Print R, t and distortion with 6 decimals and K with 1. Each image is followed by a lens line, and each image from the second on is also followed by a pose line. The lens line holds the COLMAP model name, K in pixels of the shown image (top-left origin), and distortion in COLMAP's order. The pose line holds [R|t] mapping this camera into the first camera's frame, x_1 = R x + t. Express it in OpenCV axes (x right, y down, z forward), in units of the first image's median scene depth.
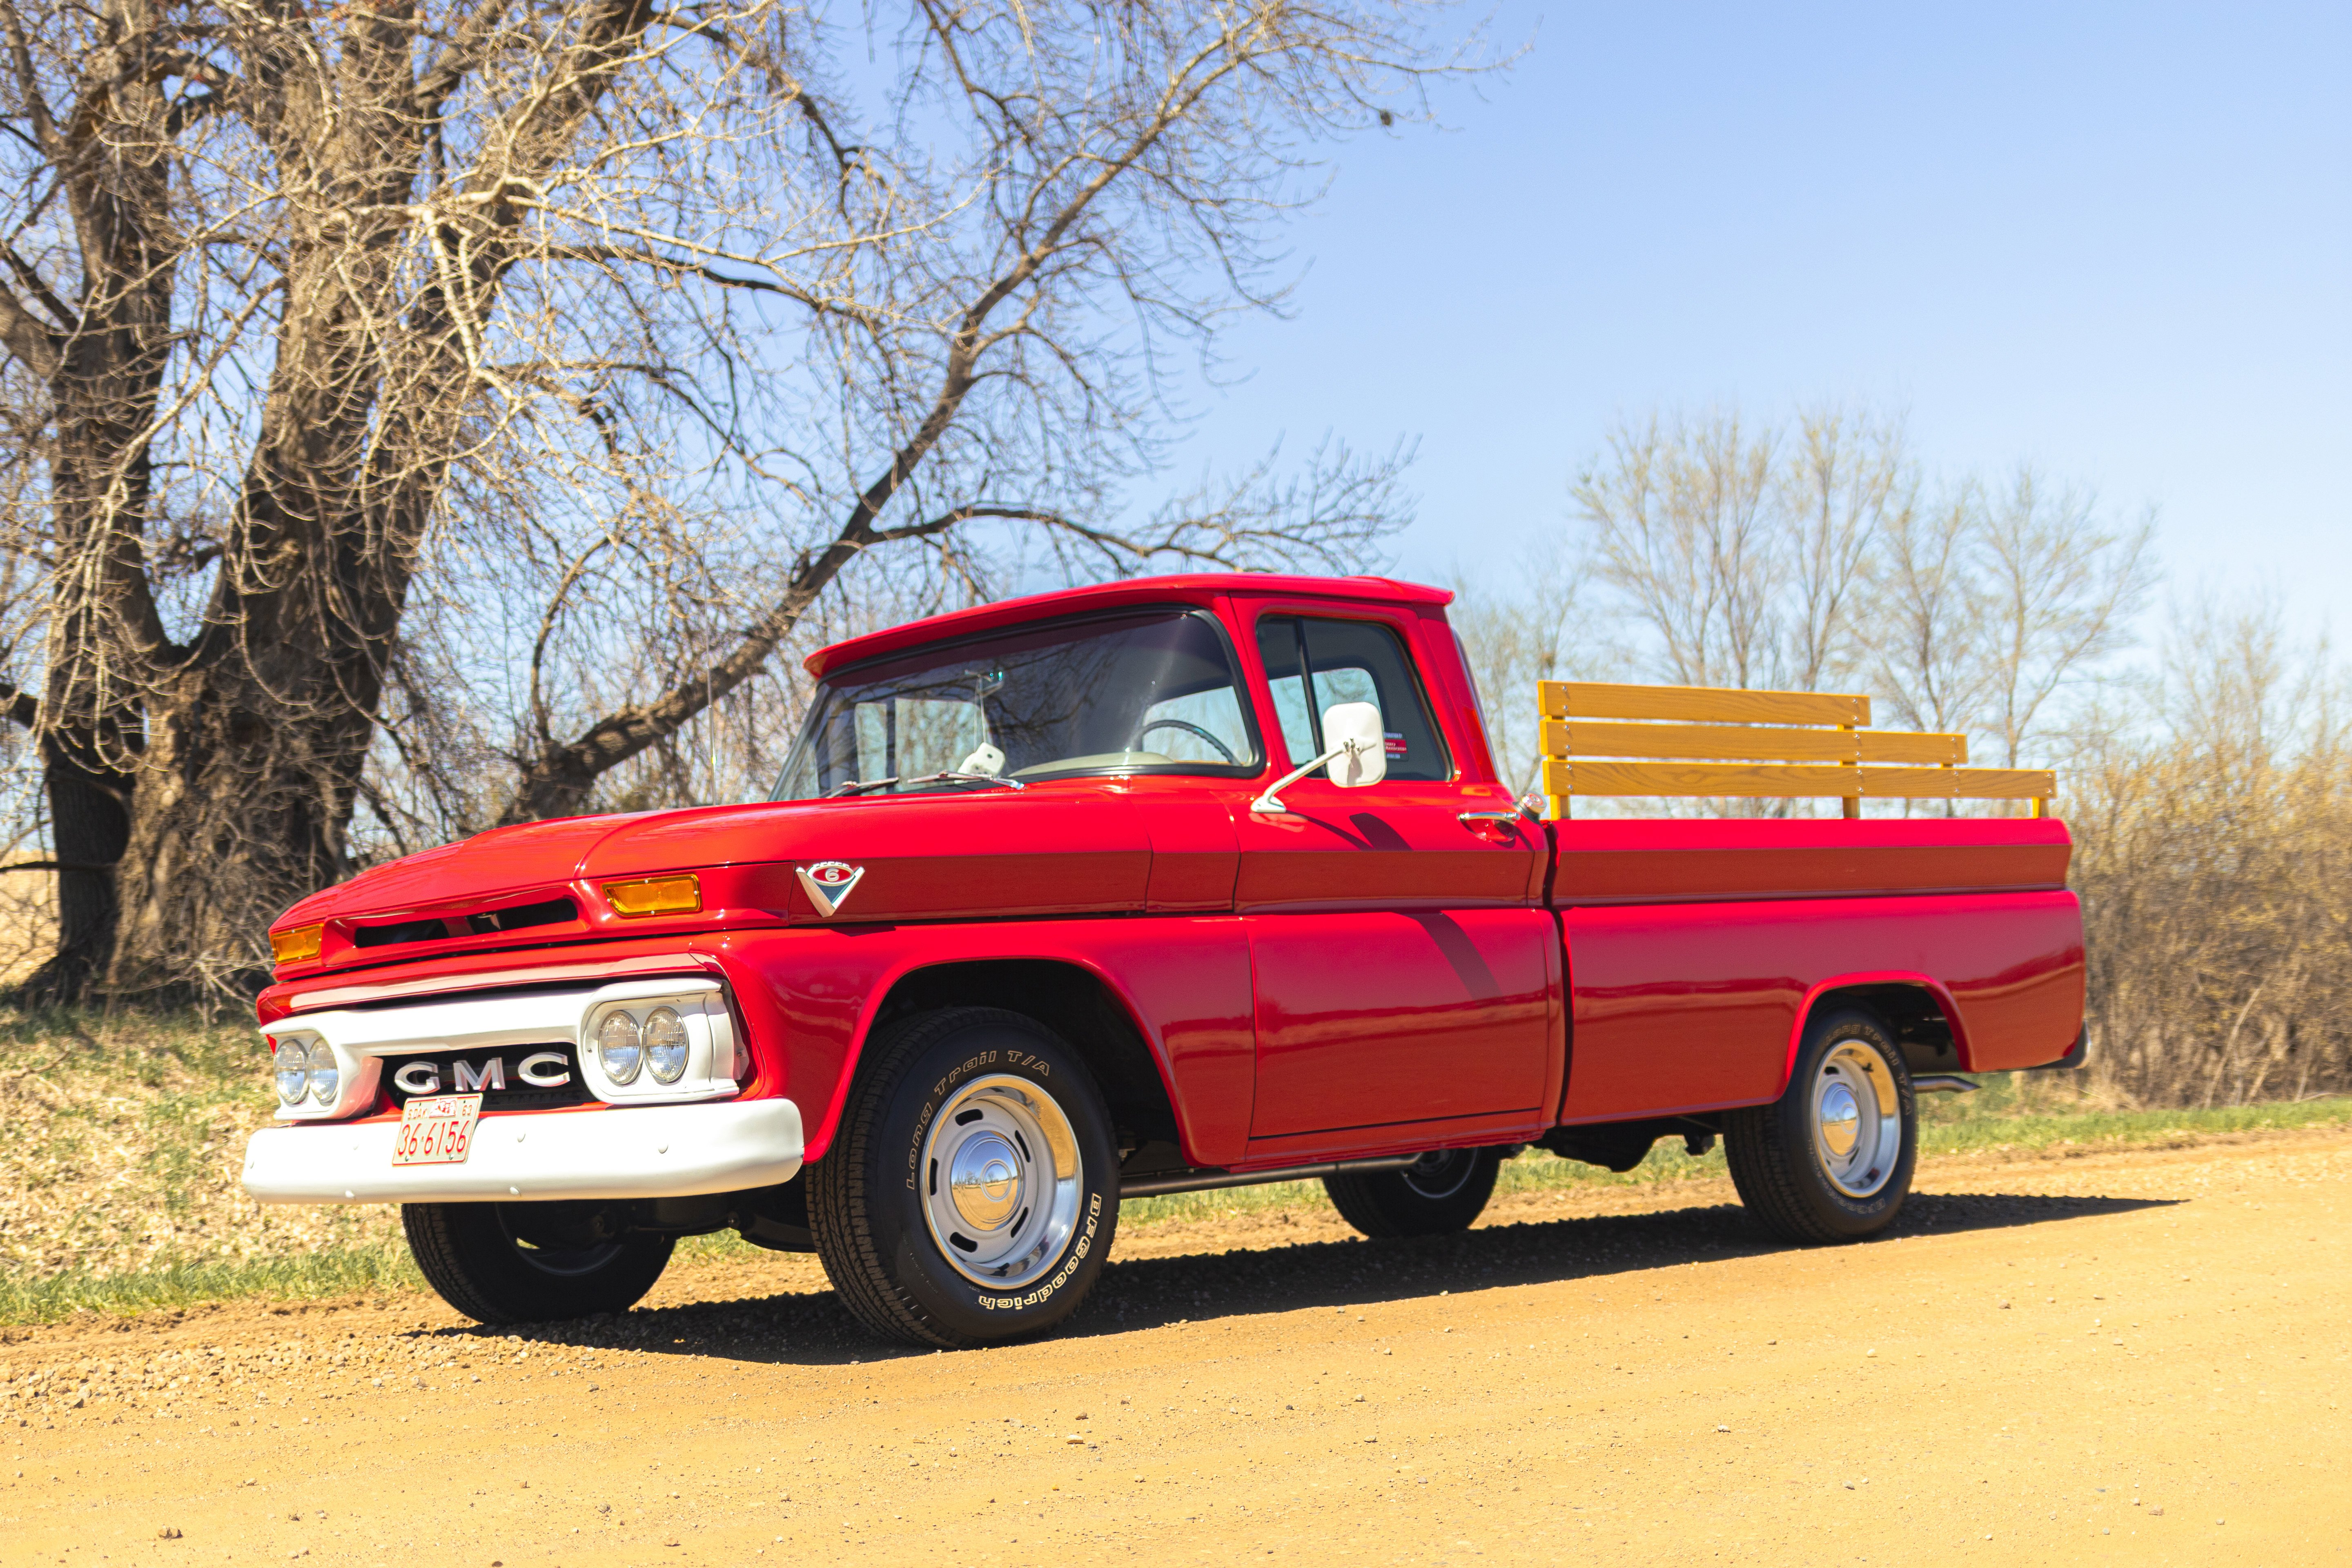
lens RADIAL K [[2993.0, 0, 1176.0], [0, 2993.0, 784.0], [0, 0, 1]] dist [-0.006405, 0.019144]
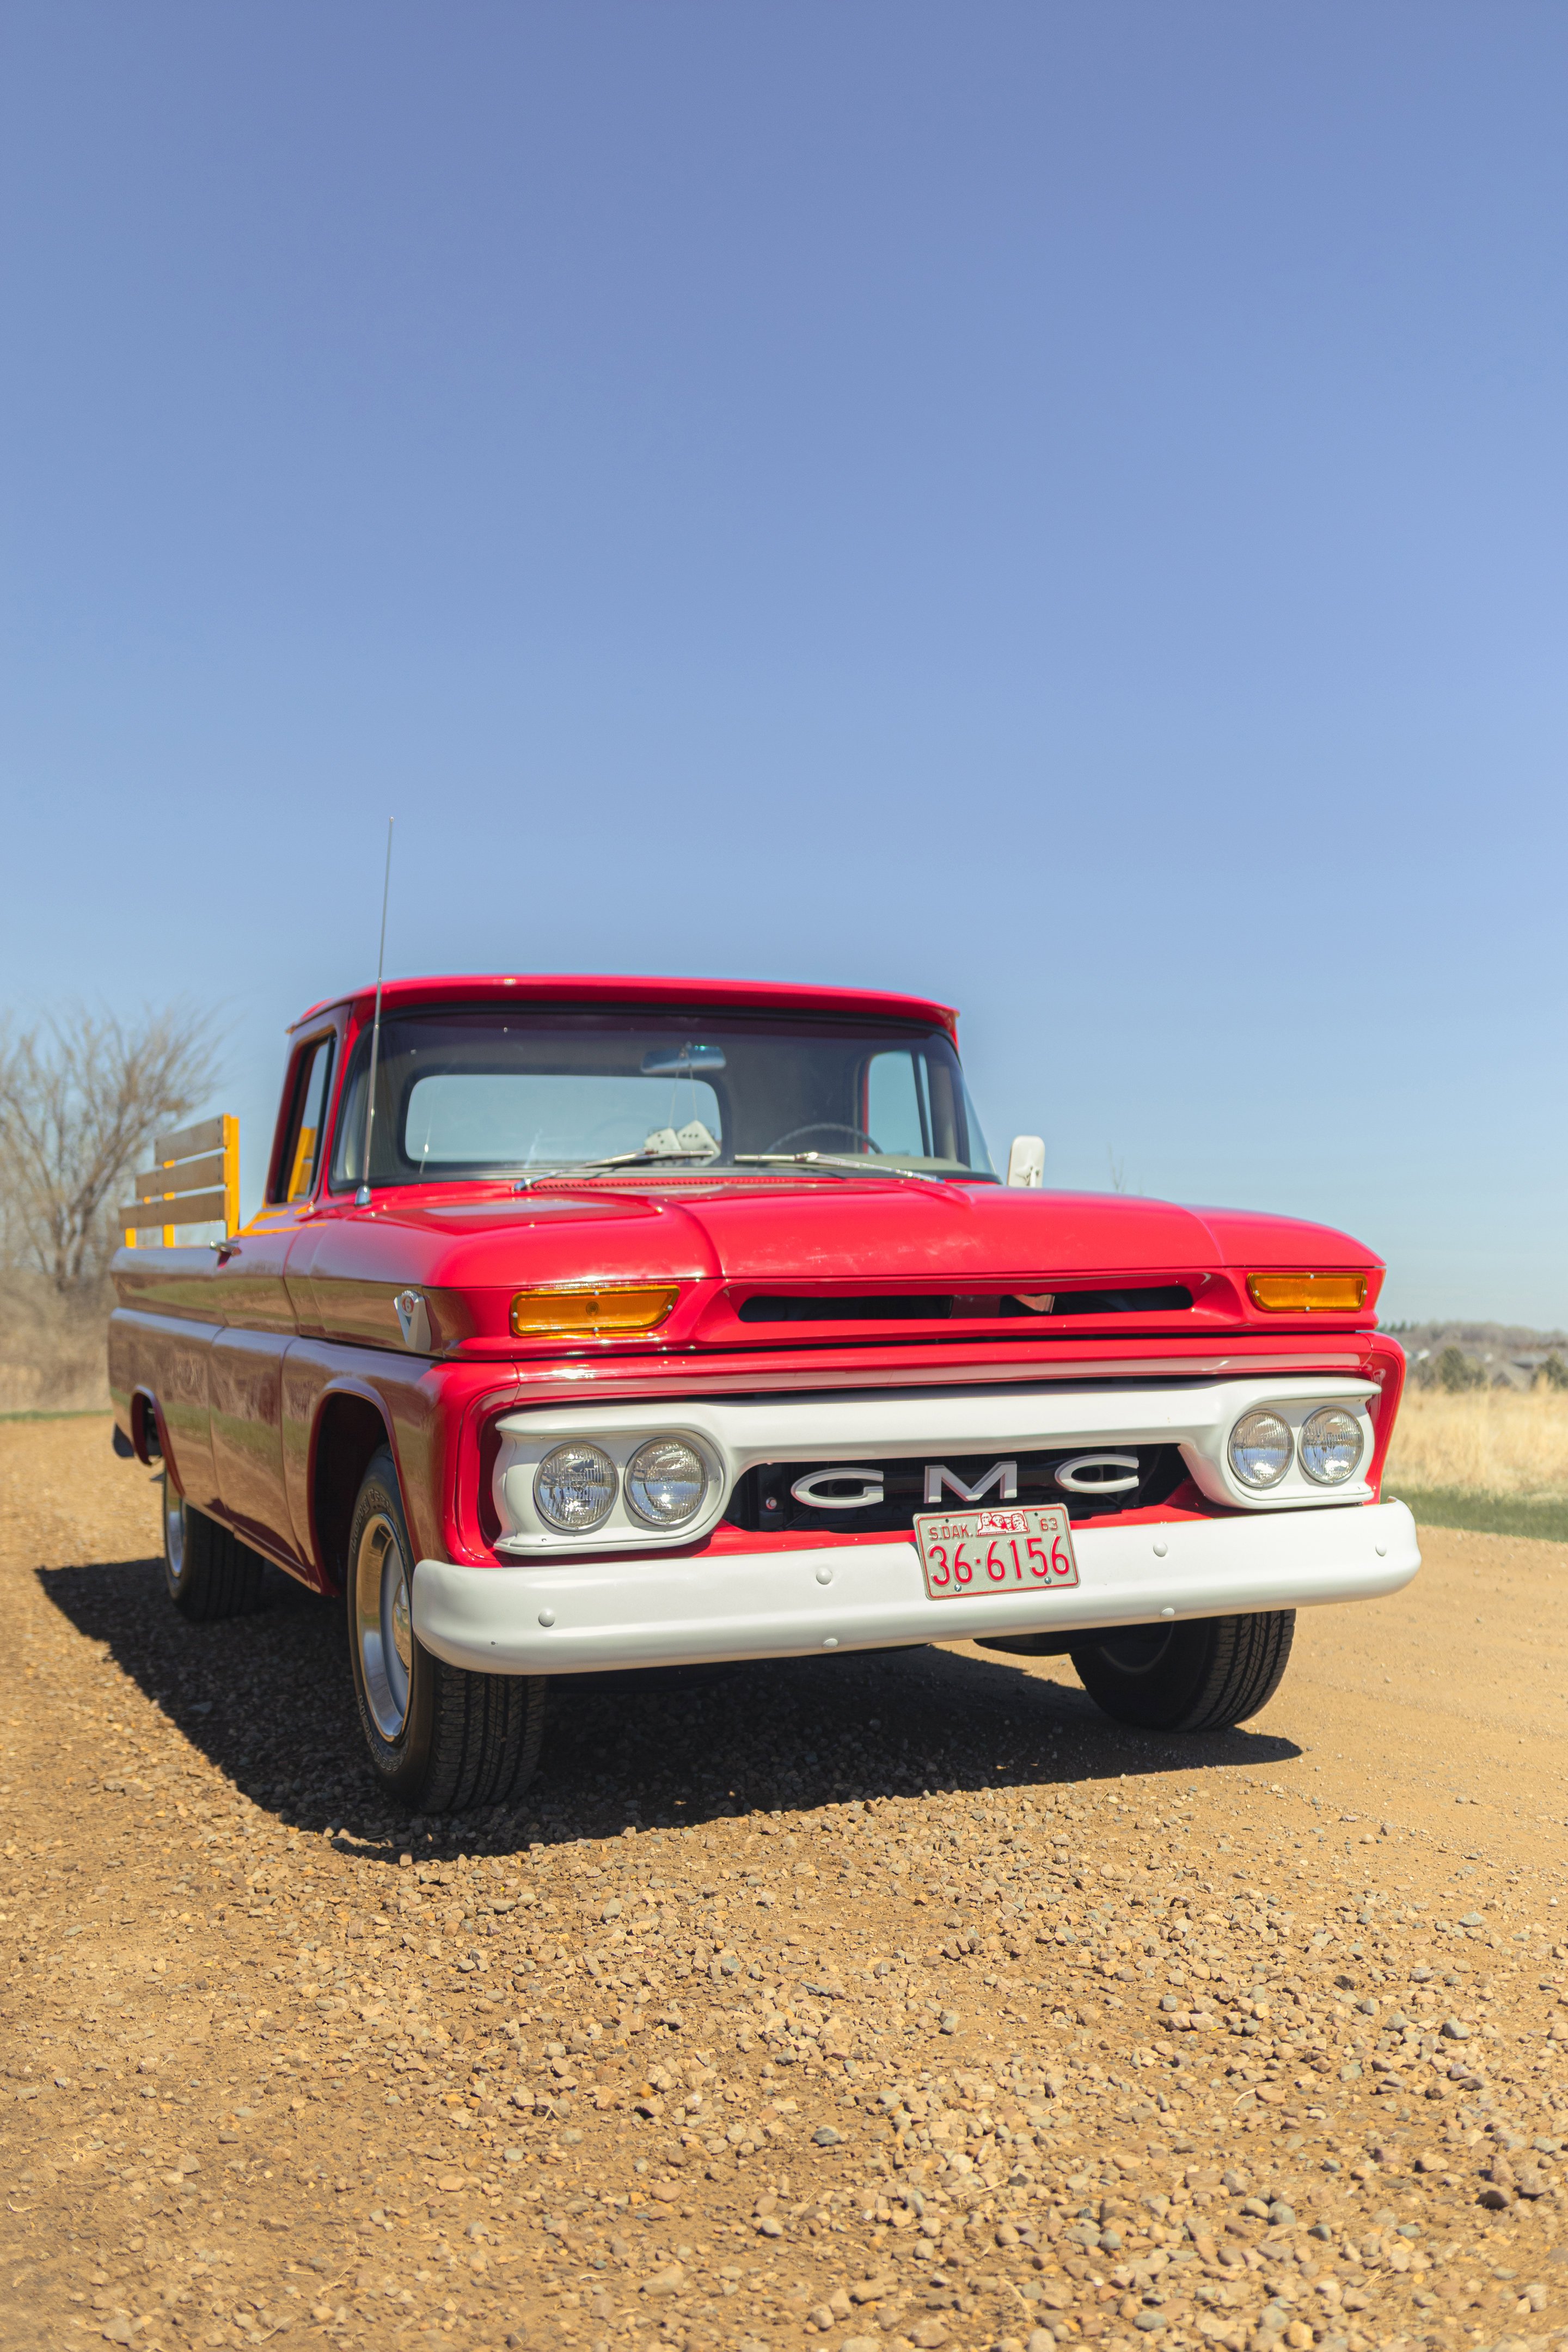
lens RADIAL K [[2357.0, 0, 747.8], [0, 2357.0, 1180.0], [0, 0, 1]] dist [-0.006394, -0.000824]
pose [[0.371362, 0.089355, 0.924178, -0.599784], [-0.085429, 0.994425, -0.061819, 0.040311], [-0.924549, -0.055995, 0.376925, 0.555836]]
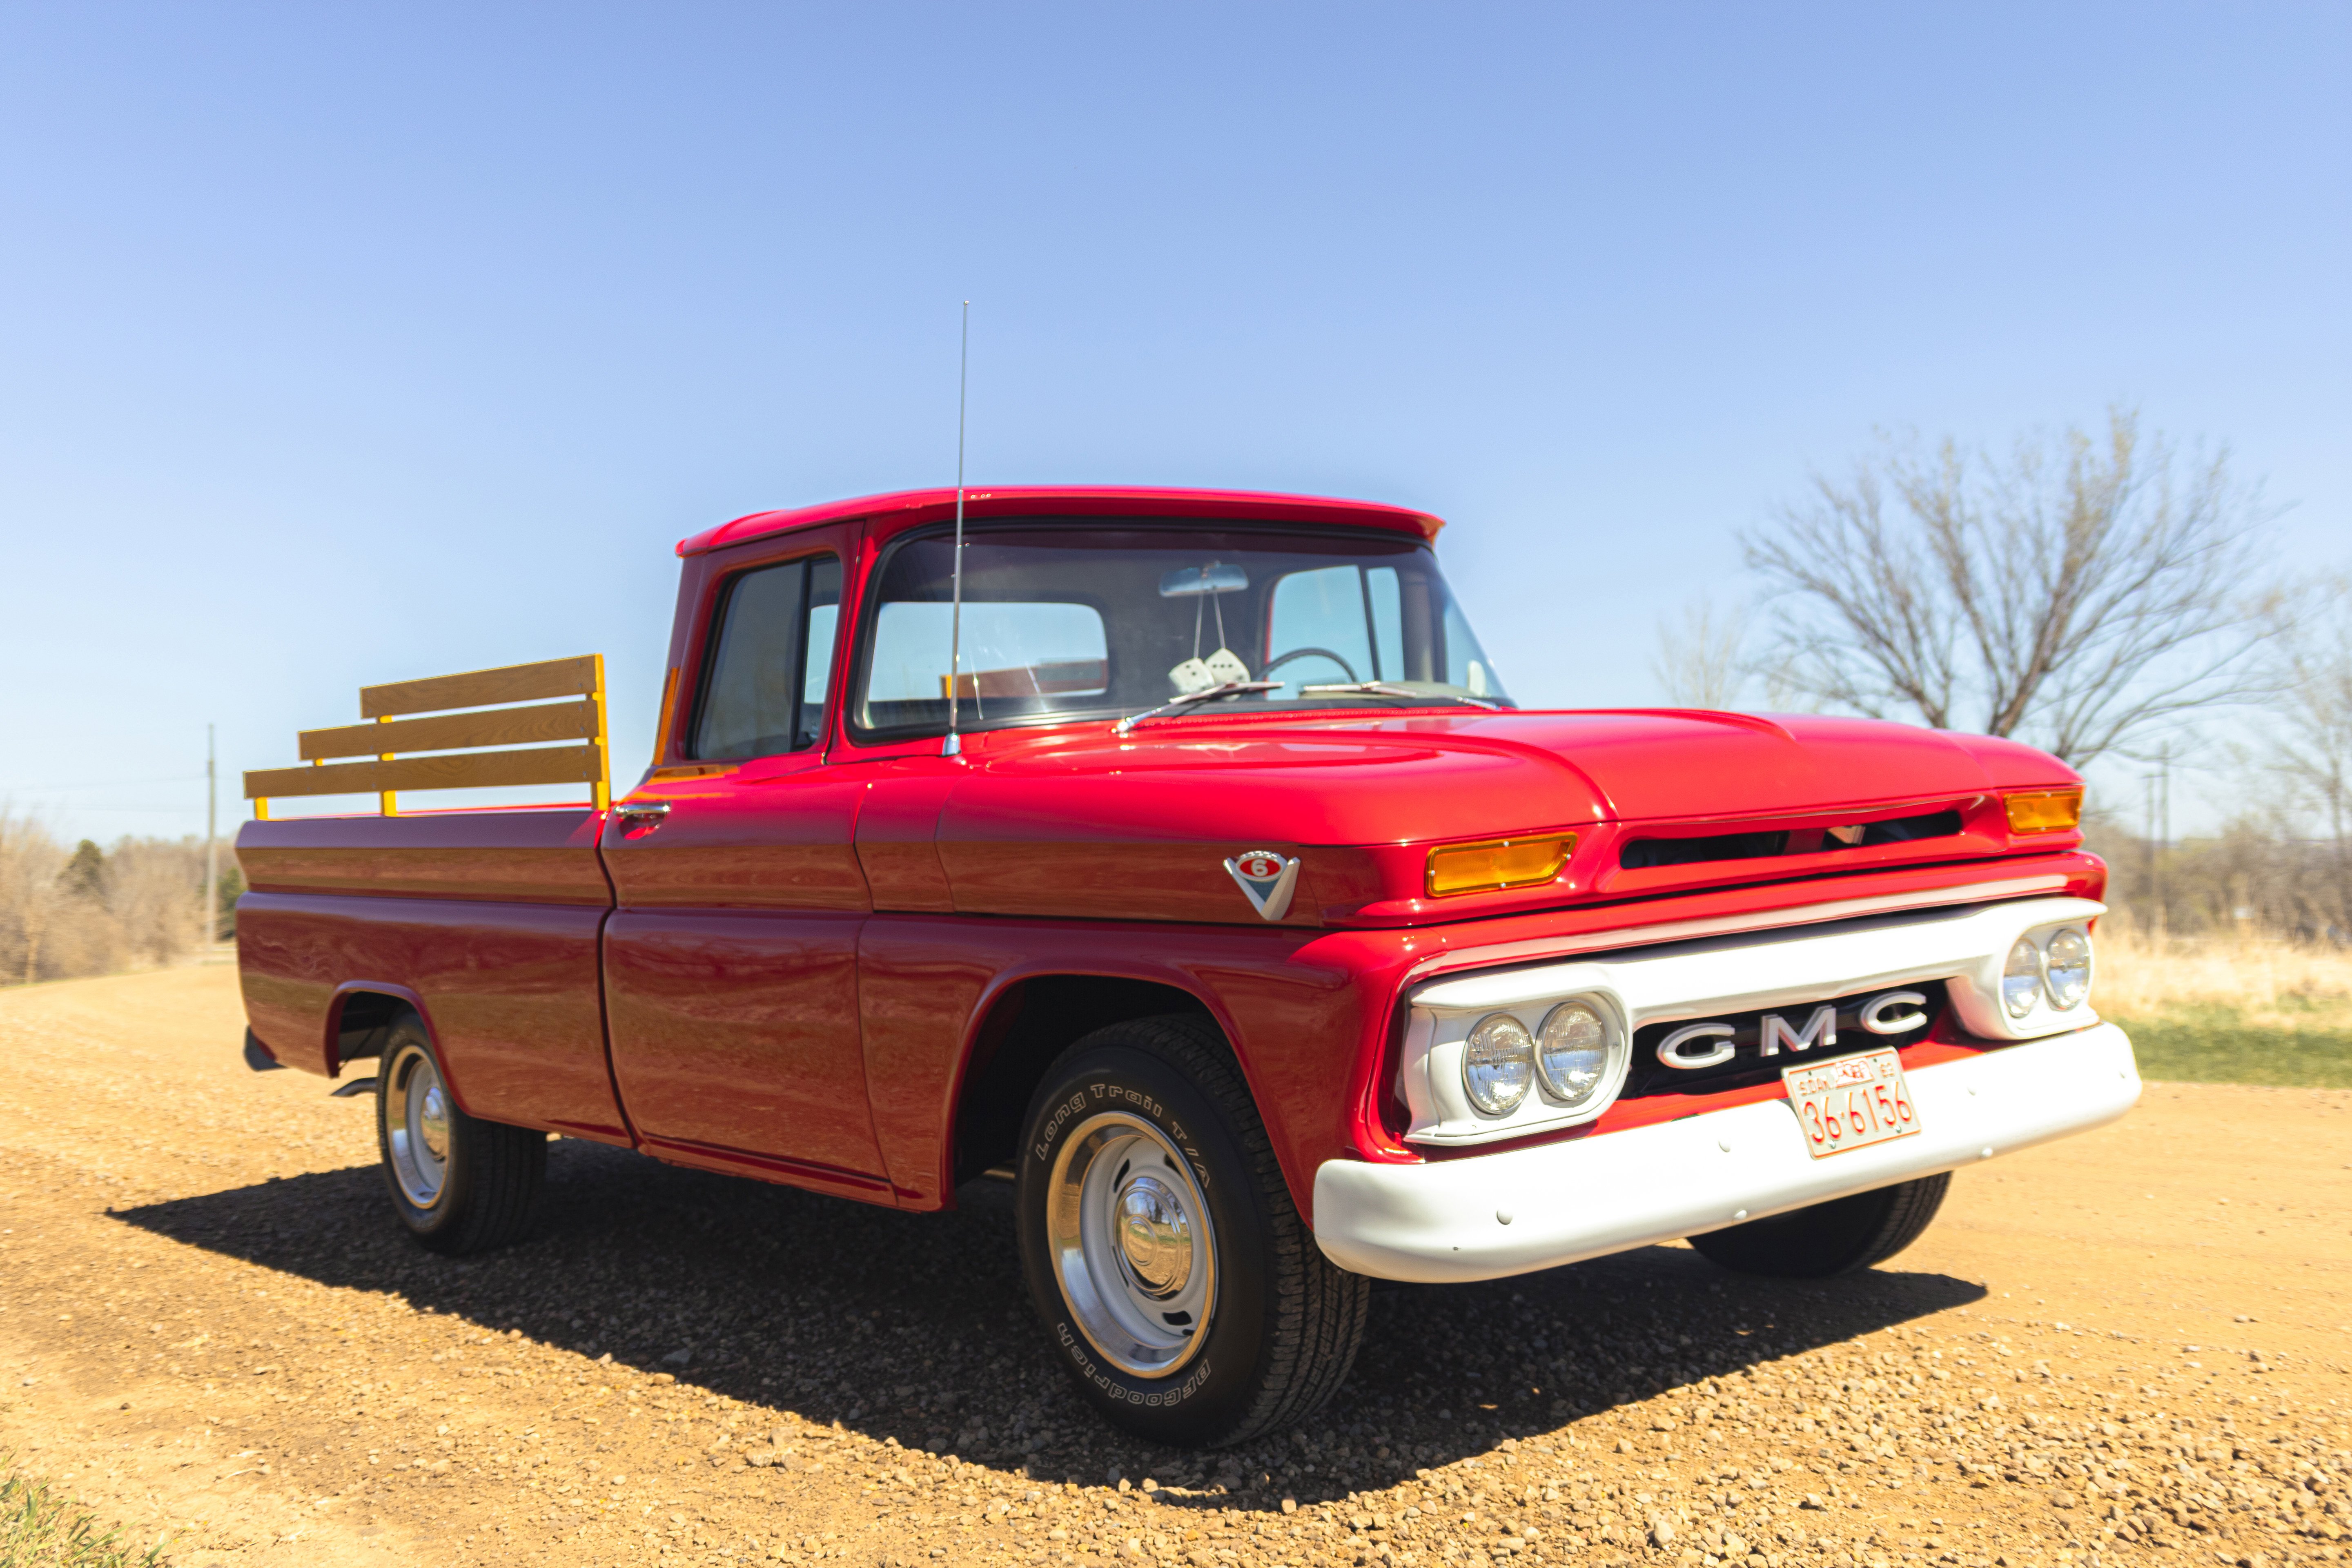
lens RADIAL K [[2504.0, 0, 1129.3], [0, 2504.0, 787.5], [0, 0, 1]] dist [-0.001043, 0.005910]
pose [[0.100565, 0.051986, 0.993571, -0.617272], [-0.036267, 0.998162, -0.048555, 0.049130], [-0.994269, -0.031151, 0.102266, 0.758253]]
